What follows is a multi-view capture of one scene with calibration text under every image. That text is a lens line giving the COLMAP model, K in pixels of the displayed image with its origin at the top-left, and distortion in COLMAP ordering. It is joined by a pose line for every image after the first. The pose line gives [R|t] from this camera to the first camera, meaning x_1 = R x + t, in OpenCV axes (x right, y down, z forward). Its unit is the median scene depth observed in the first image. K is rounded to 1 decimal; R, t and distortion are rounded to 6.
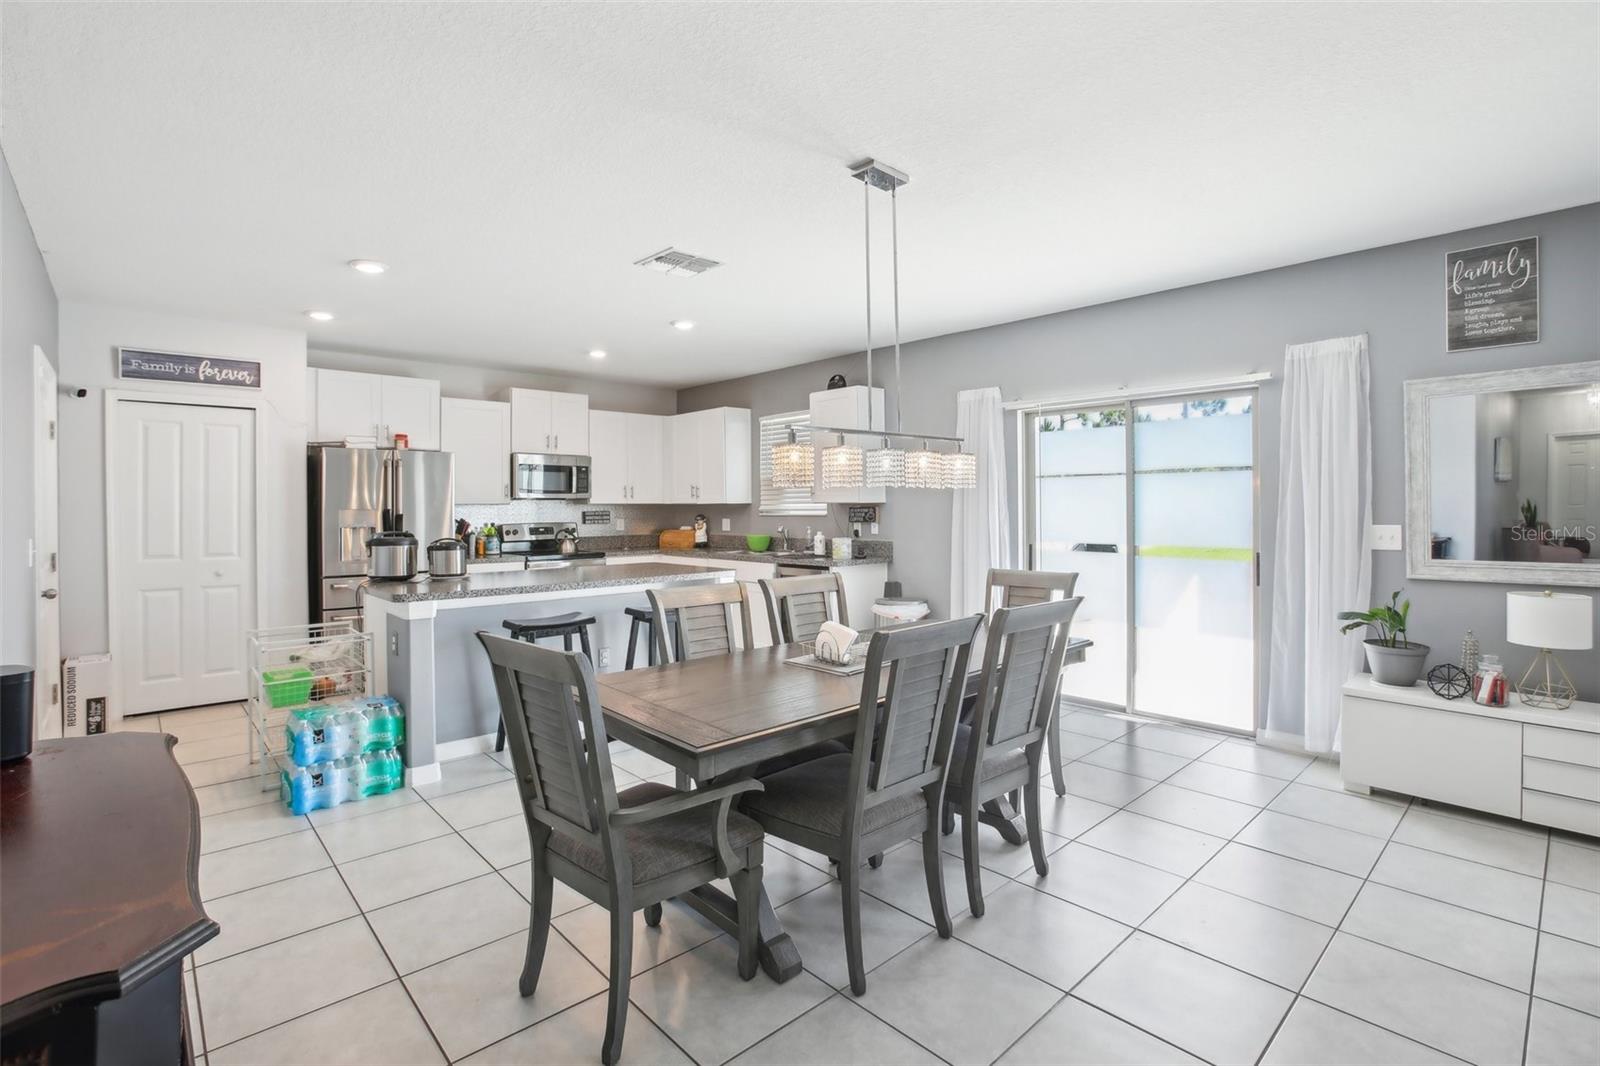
lens RADIAL K [[753.4, 0, 793.1], [0, 753.4, 502.9], [0, 0, 1]] dist [-0.050719, 0.016085]
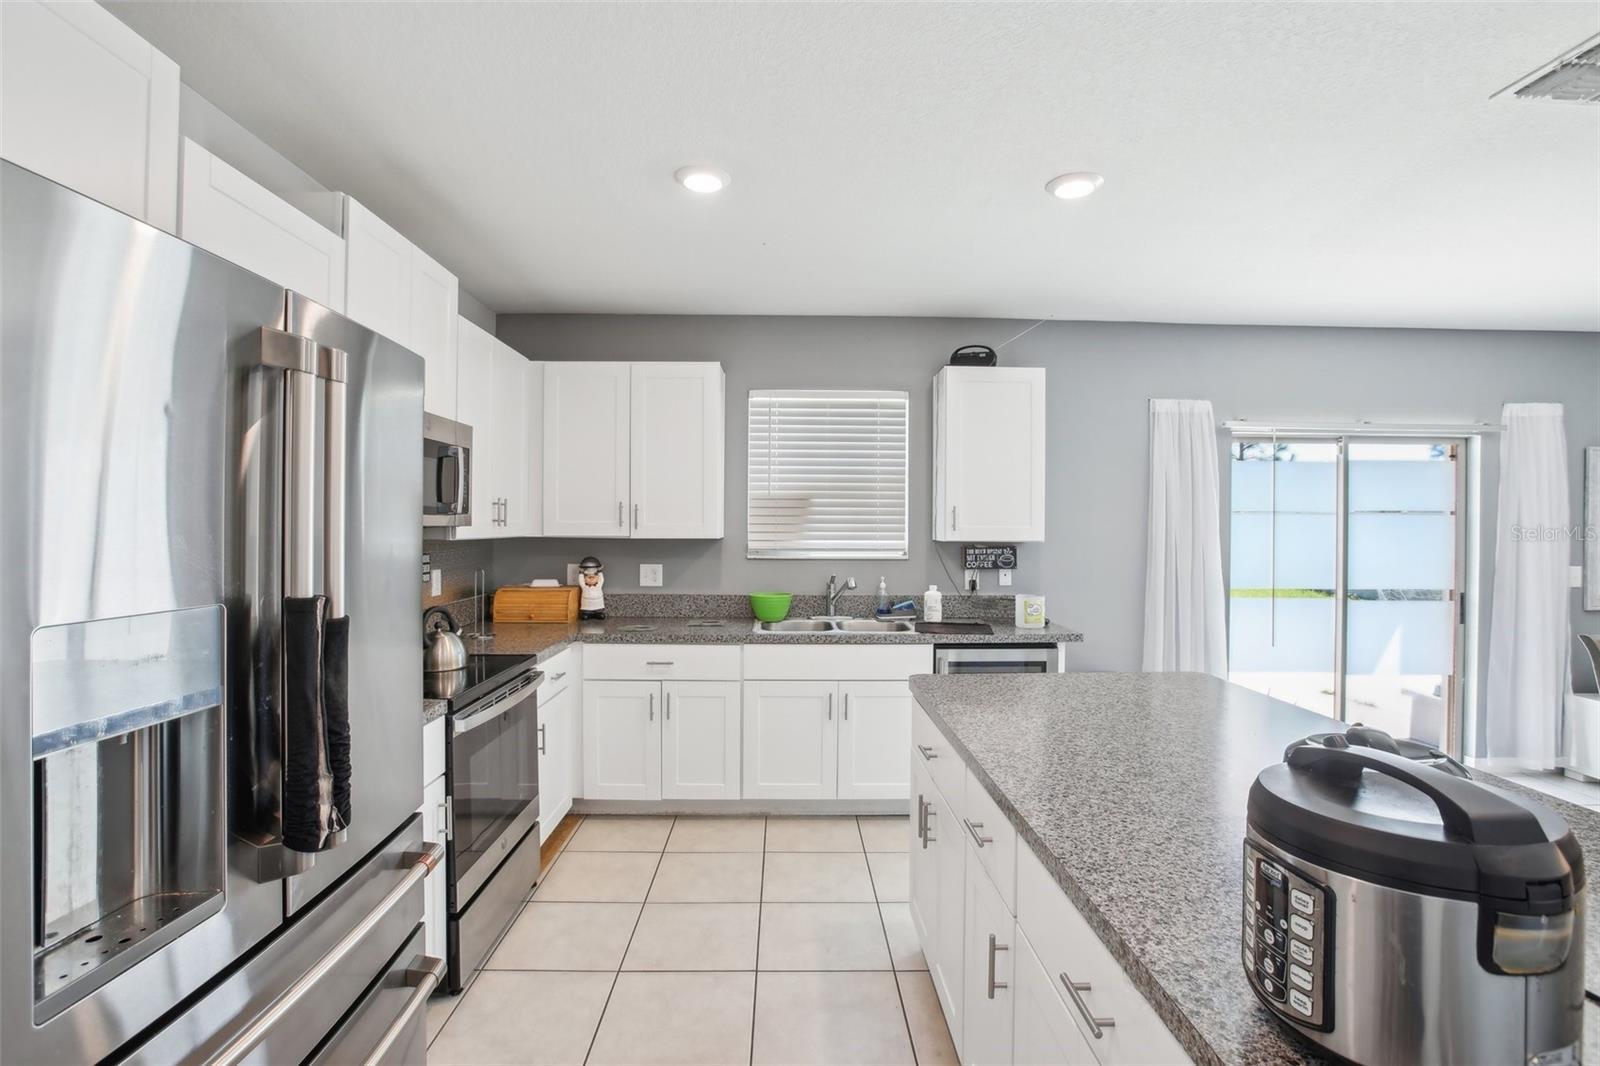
lens RADIAL K [[753.4, 0, 803.3], [0, 753.4, 521.5], [0, 0, 1]] dist [-0.050719, 0.016085]
pose [[0.663228, 0.014649, 0.748274, -0.575115], [-0.015385, 0.999864, -0.005938, -0.011620], [-0.748259, -0.007574, 0.663364, 0.745151]]
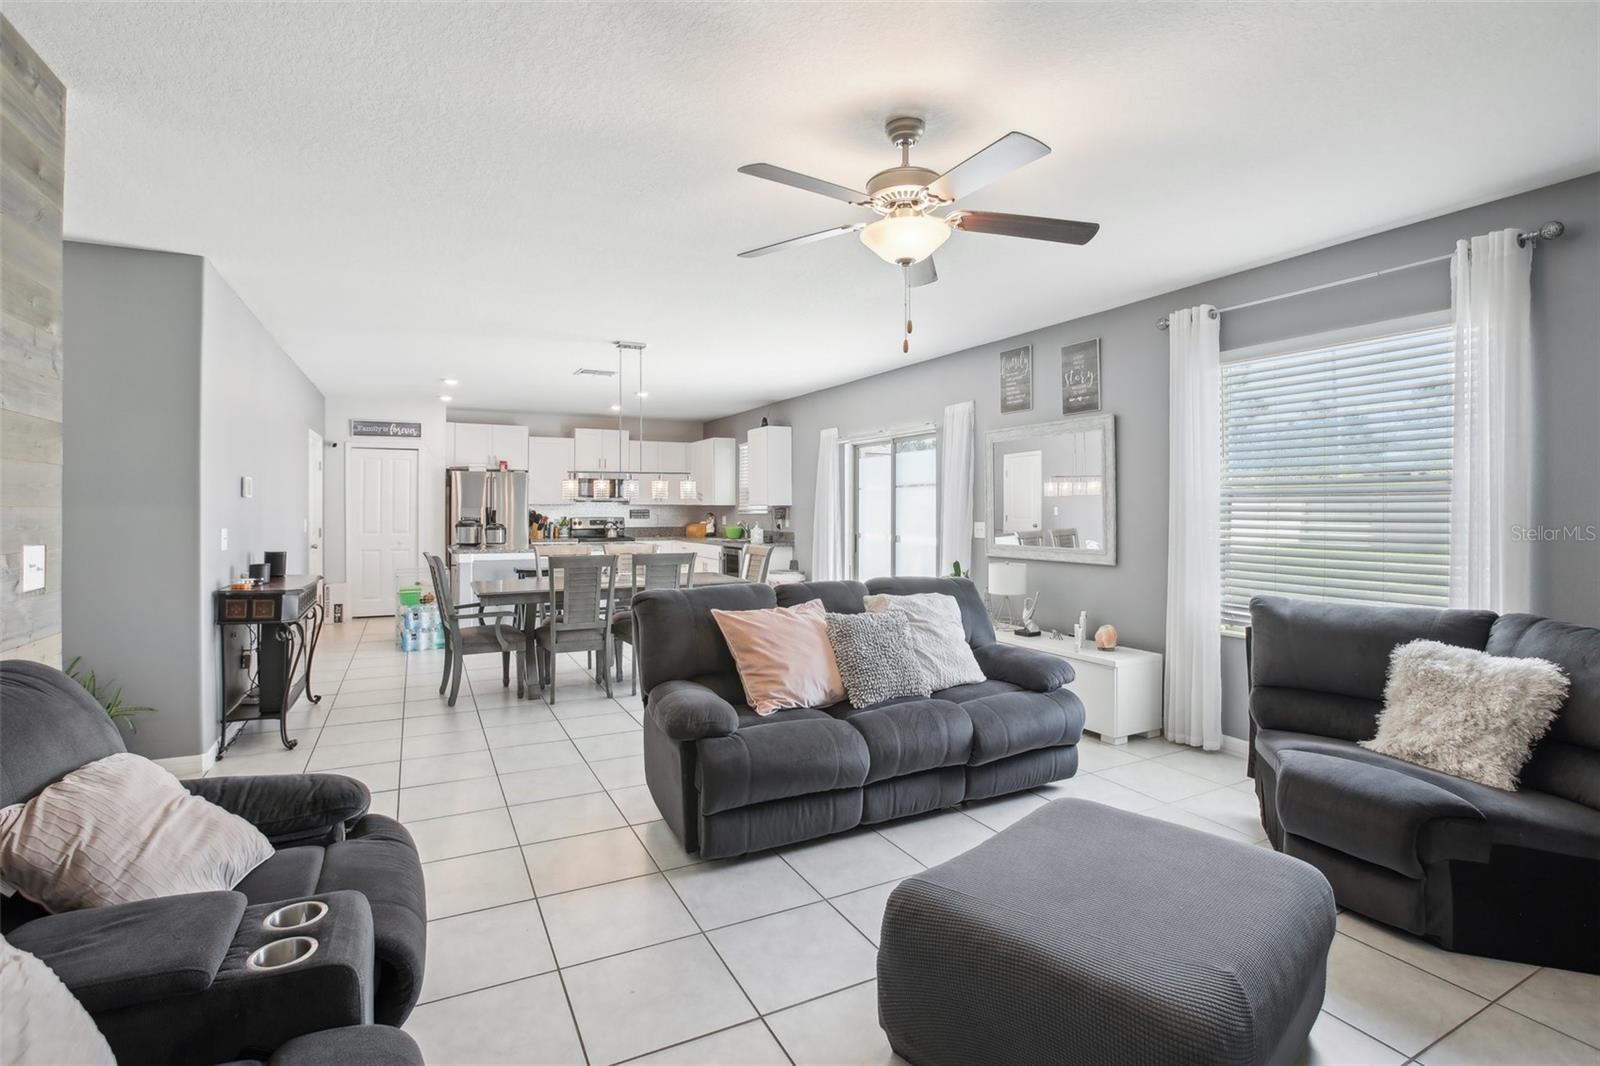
lens RADIAL K [[753.4, 0, 786.2], [0, 753.4, 502.0], [0, 0, 1]] dist [-0.050719, 0.016085]
pose [[0.961501, 0.006140, -0.274735, 0.550079], [-0.006466, 0.999979, -0.000278, -0.006991], [0.274727, 0.002044, 0.961520, -0.428787]]
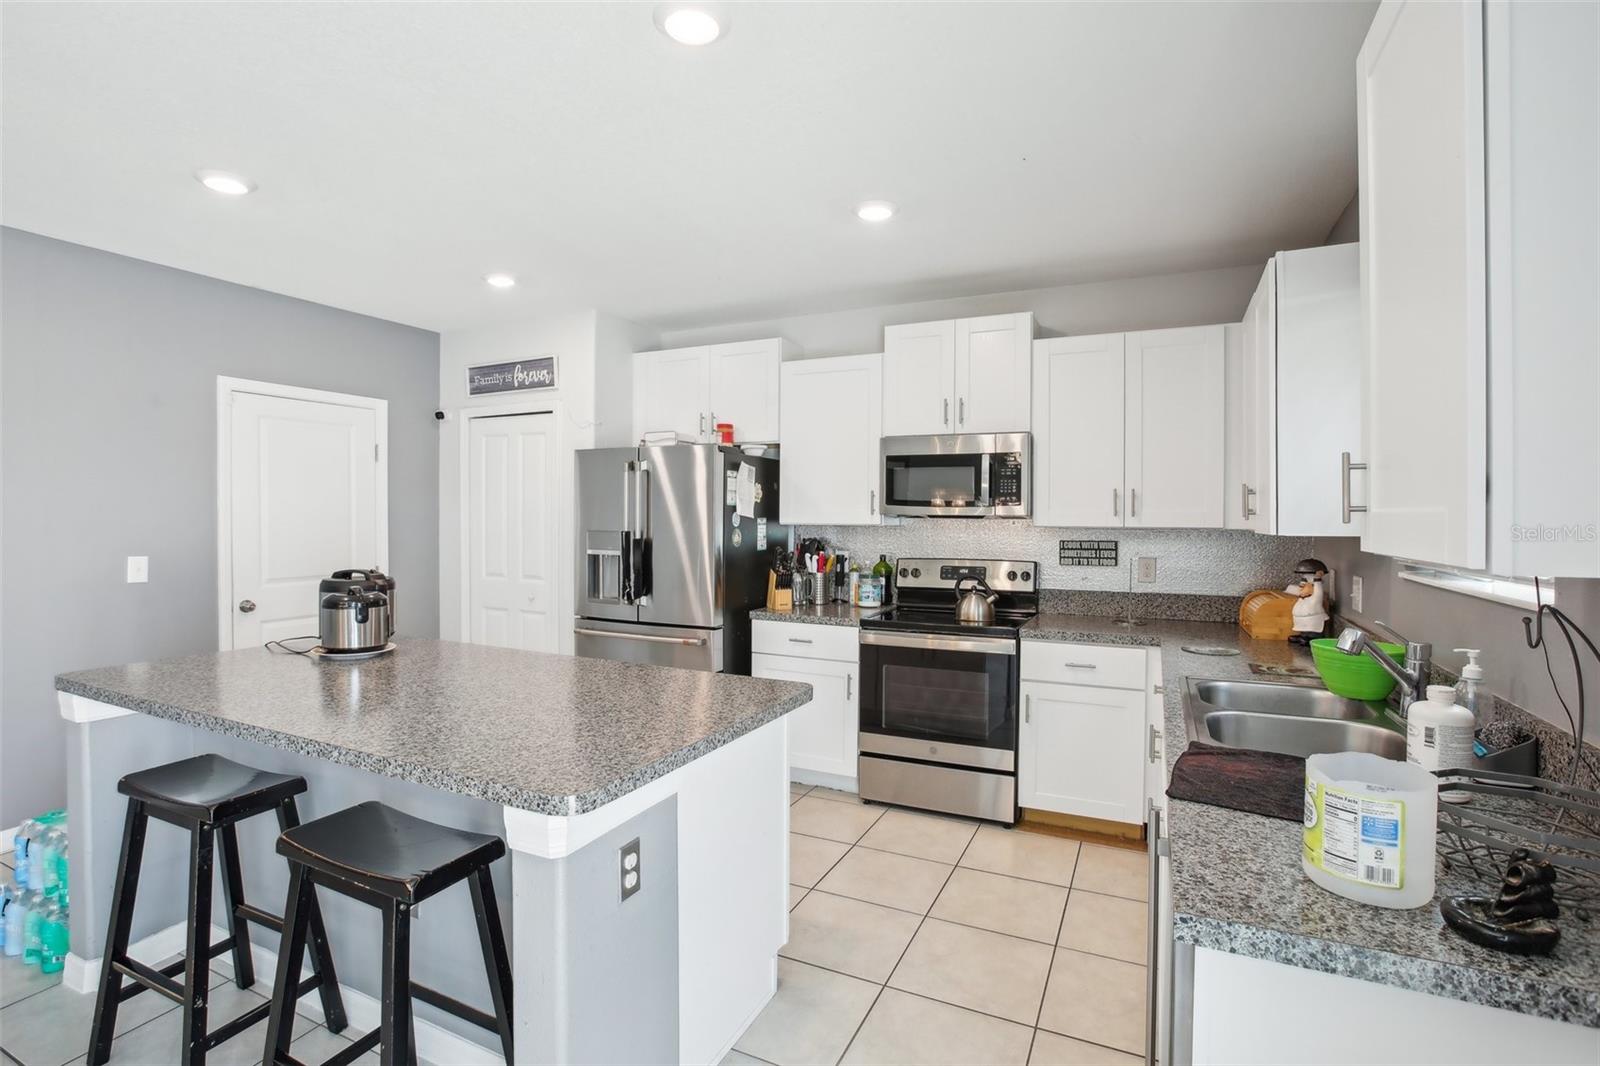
lens RADIAL K [[753.4, 0, 795.3], [0, 753.4, 525.4], [0, 0, 1]] dist [-0.050719, 0.016085]
pose [[0.376340, 0.020625, -0.926252, 0.175105], [-0.004098, 0.999779, 0.020597, -0.012140], [0.926472, -0.003956, 0.376342, 0.846310]]
